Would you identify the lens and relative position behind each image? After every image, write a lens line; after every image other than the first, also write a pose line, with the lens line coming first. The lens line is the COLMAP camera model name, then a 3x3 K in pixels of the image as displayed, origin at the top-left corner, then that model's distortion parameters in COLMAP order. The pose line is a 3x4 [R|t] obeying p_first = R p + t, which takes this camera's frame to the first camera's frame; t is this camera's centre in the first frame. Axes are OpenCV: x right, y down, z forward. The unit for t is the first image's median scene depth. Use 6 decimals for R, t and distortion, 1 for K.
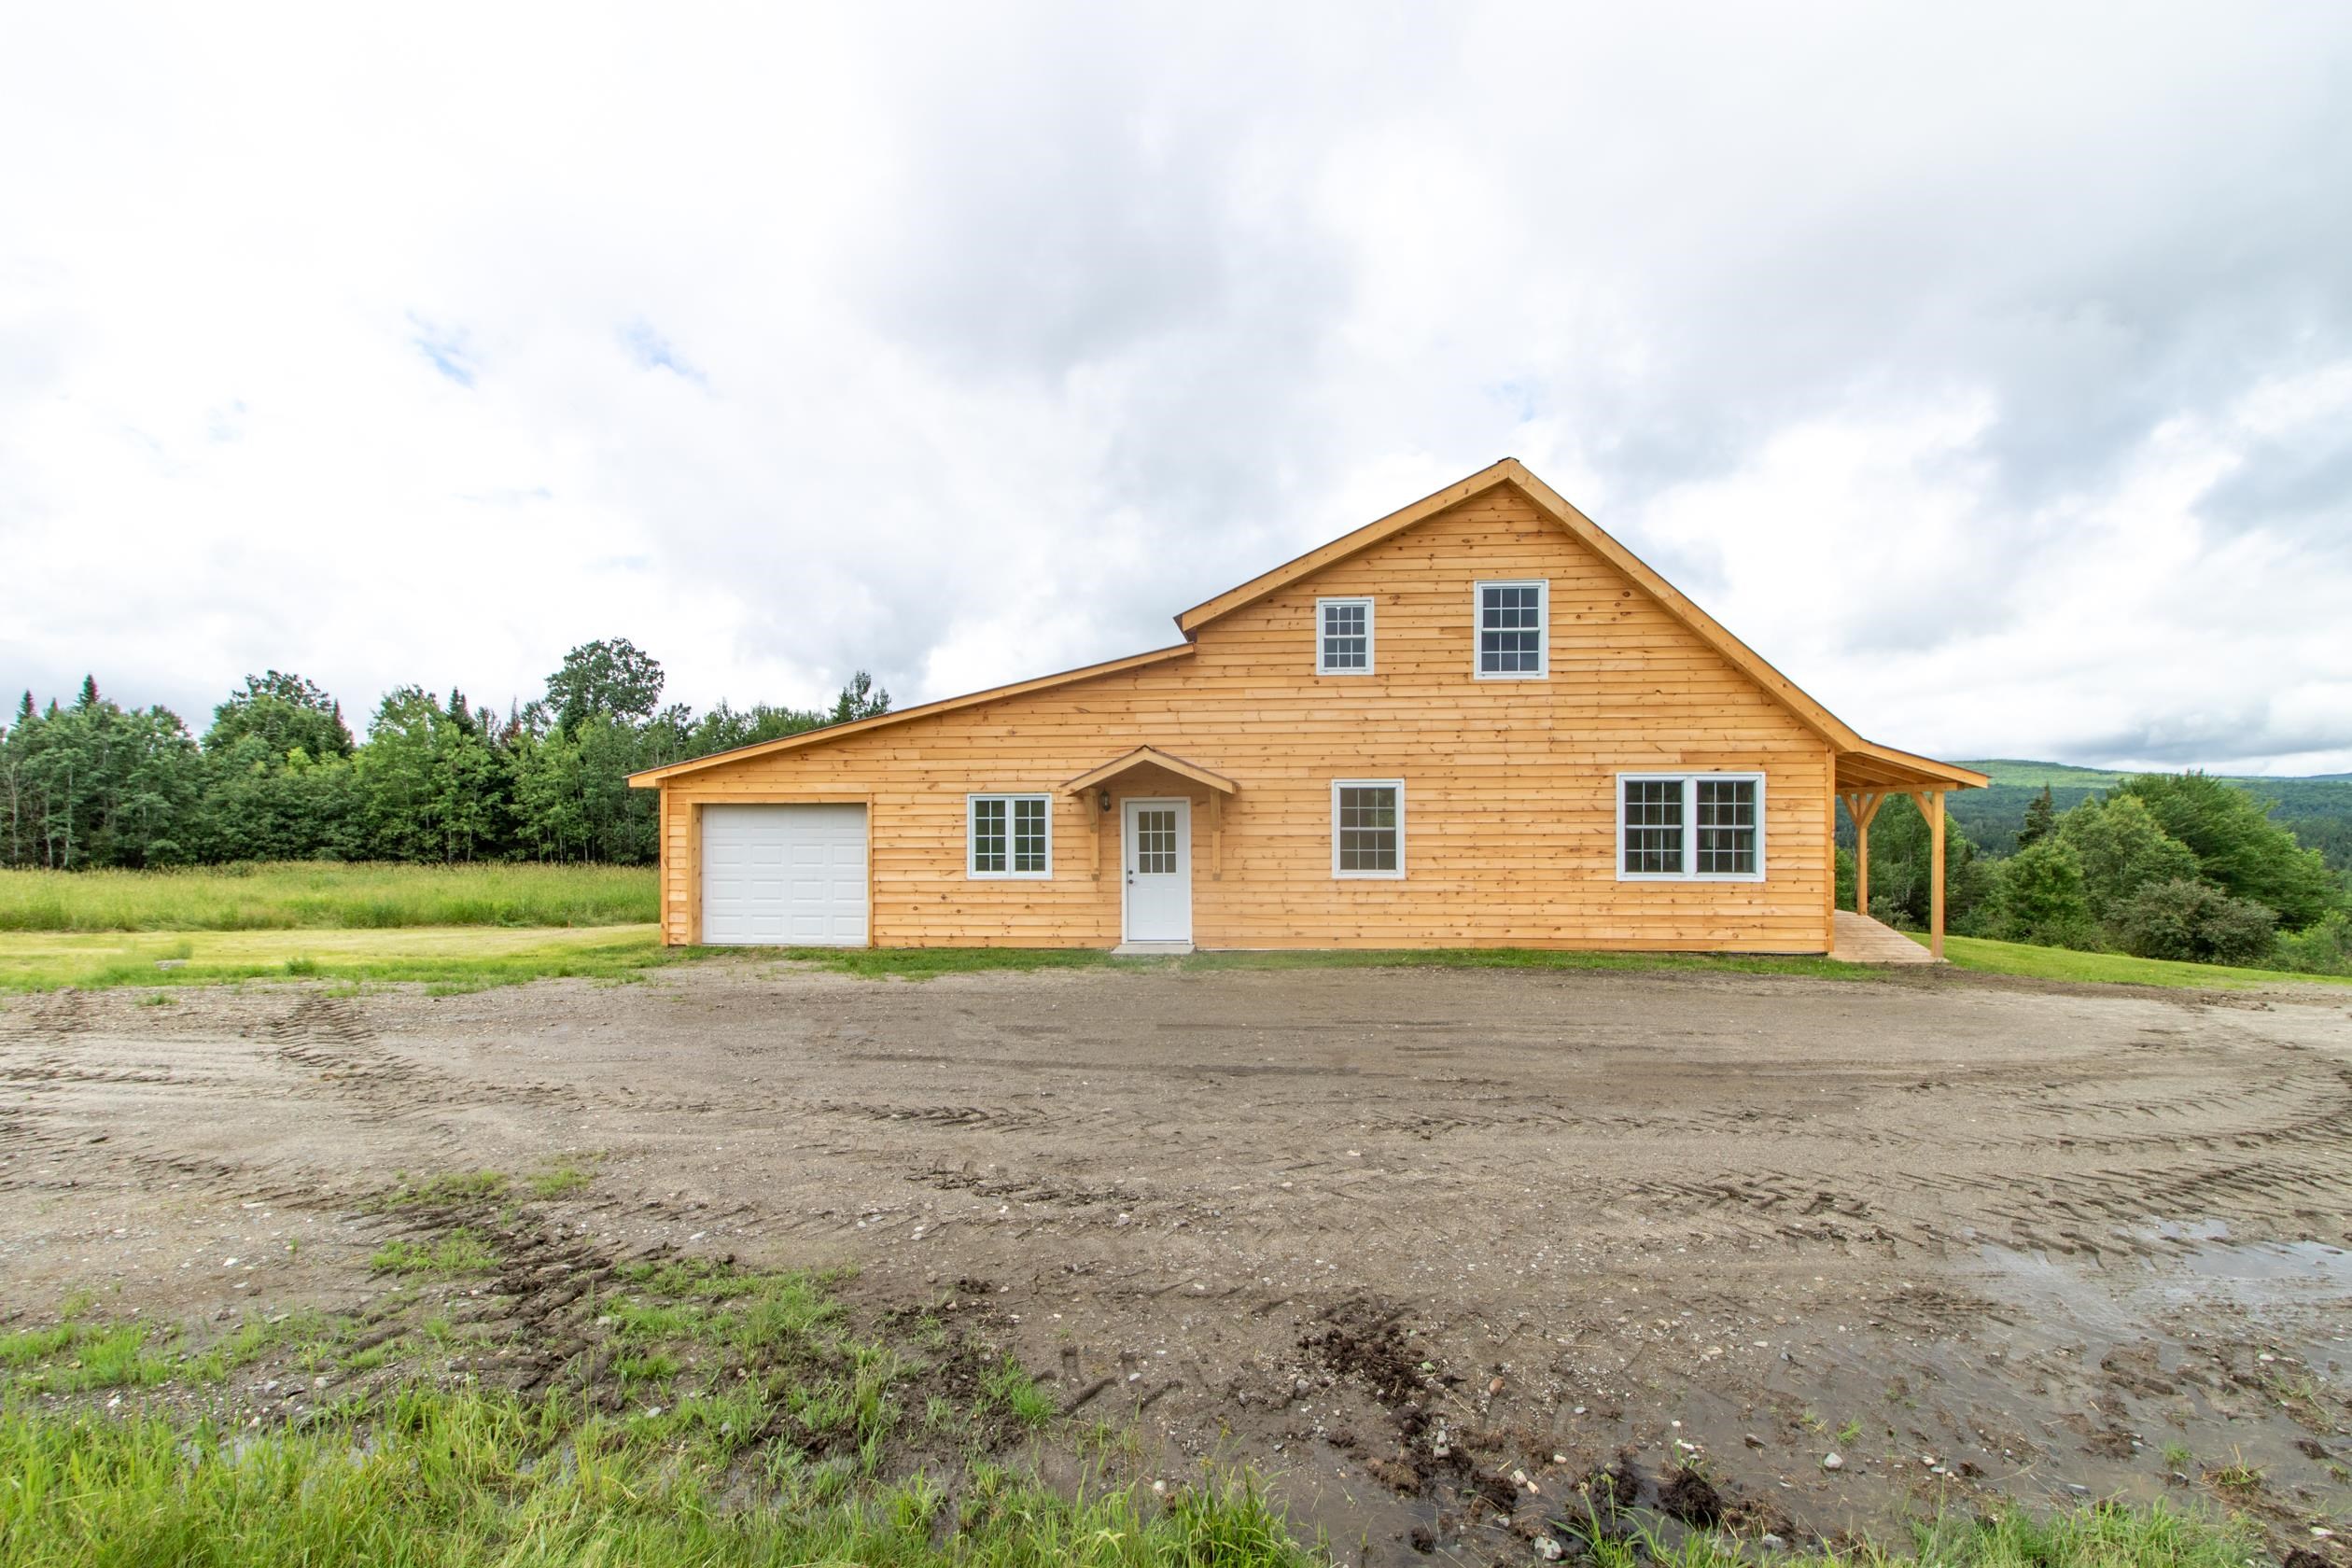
lens RADIAL K [[1111.2, 0, 1236.1], [0, 1111.2, 811.8], [0, 0, 1]] dist [0.009965, -0.002459]
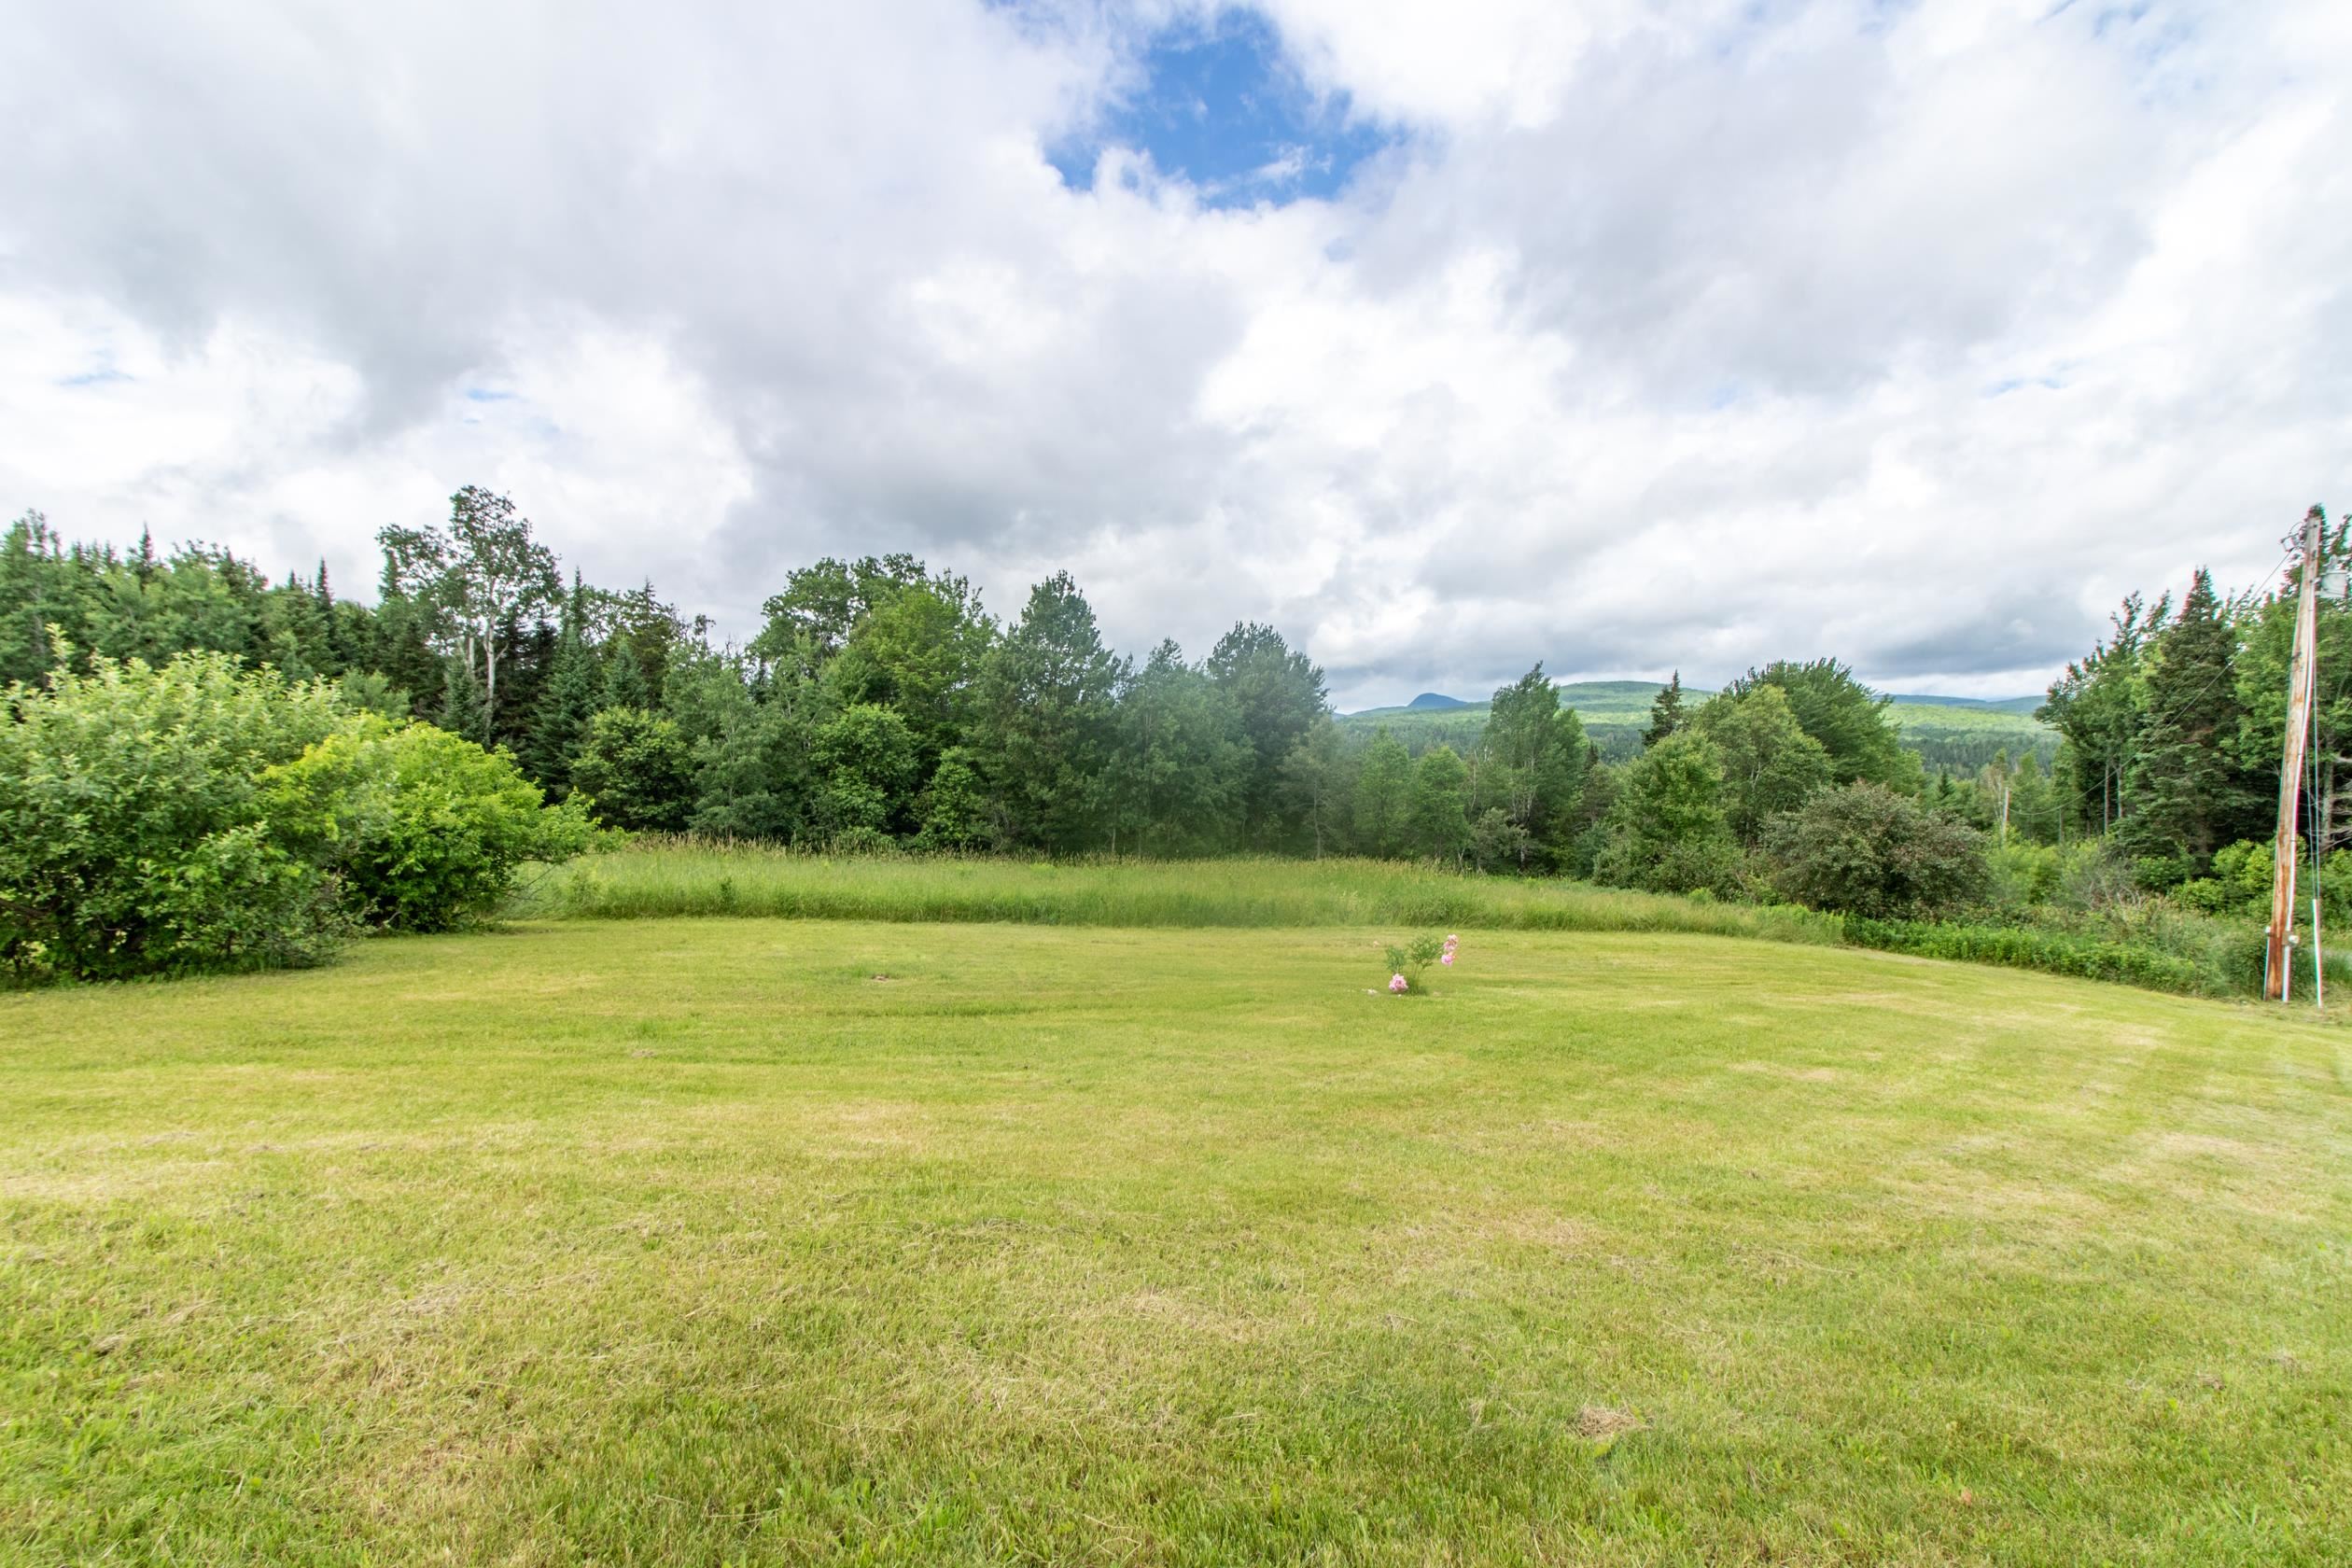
lens RADIAL K [[1111.2, 0, 1217.3], [0, 1111.2, 756.8], [0, 0, 1]] dist [0.009965, -0.002459]
pose [[0.970409, -0.000770, 0.241467, 0.208220], [-0.006038, 0.999605, 0.027454, 0.019438], [-0.241392, -0.028099, 0.970021, 0.298013]]
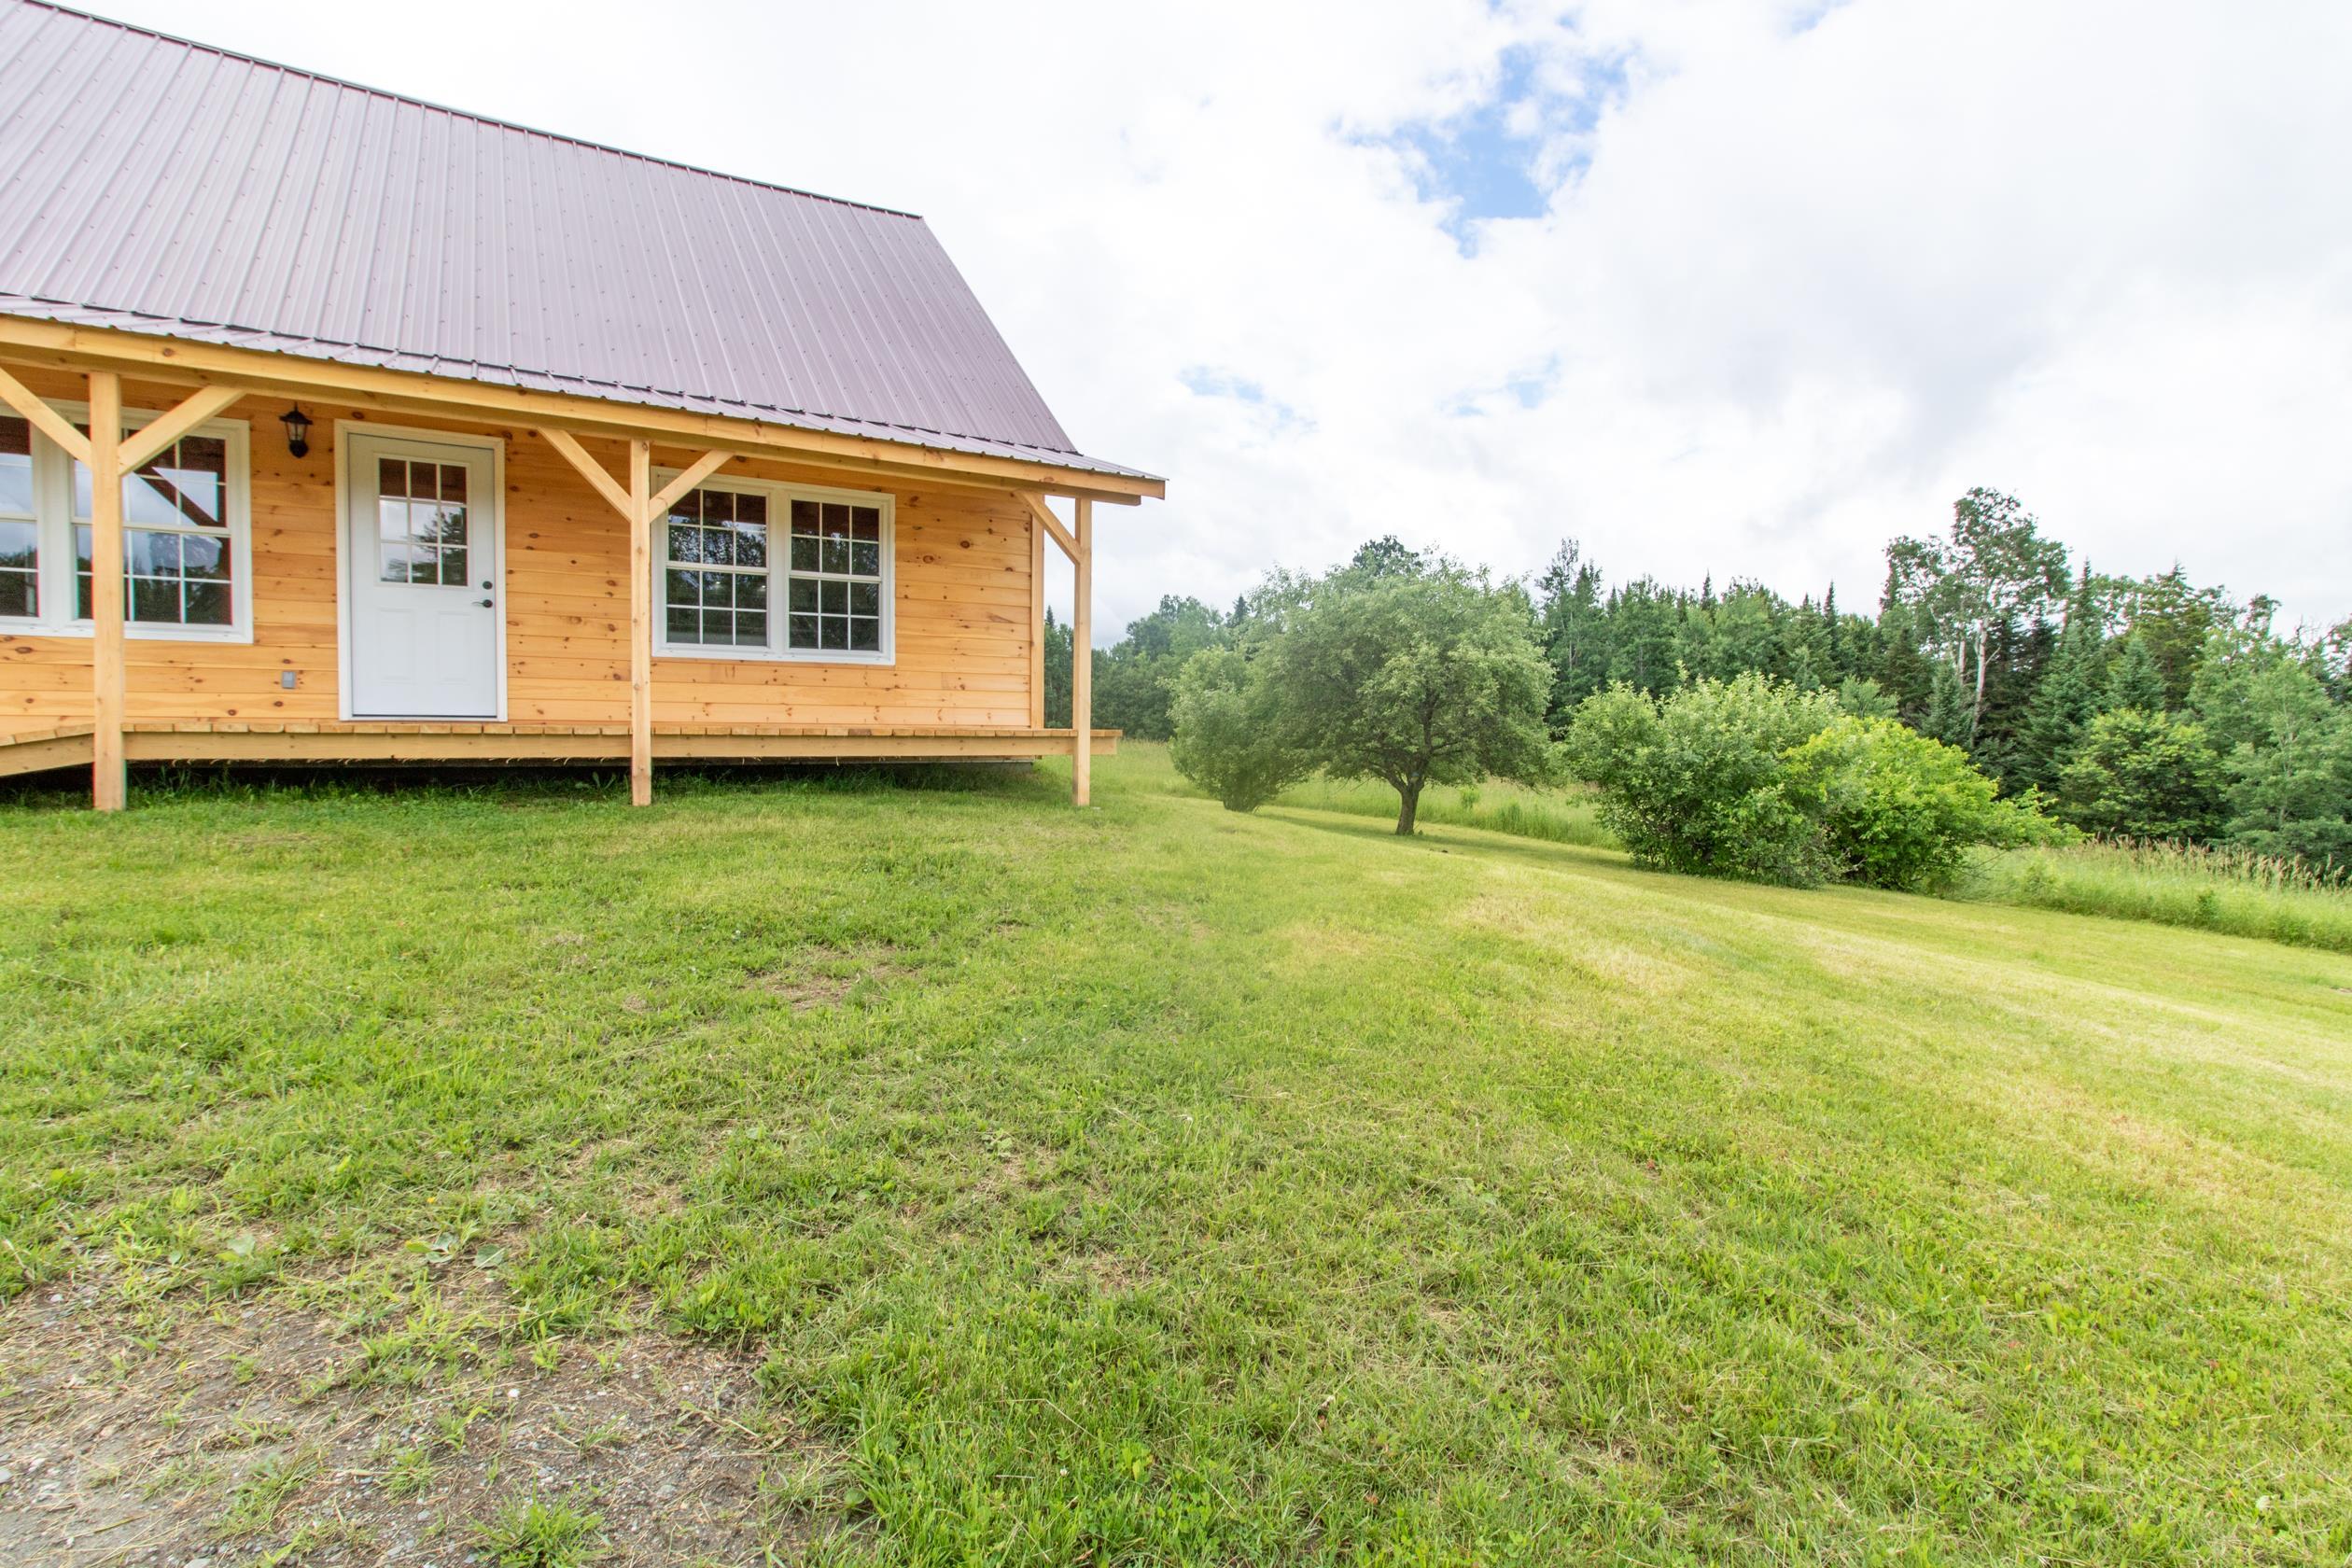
lens RADIAL K [[1111.2, 0, 1122.8], [0, 1111.2, 783.8], [0, 0, 1]] dist [0.009965, -0.002459]
pose [[0.547721, 0.062840, -0.834298, 0.237592], [-0.016503, 0.997793, 0.064320, 0.020568], [0.836498, -0.021462, 0.547549, 0.234341]]
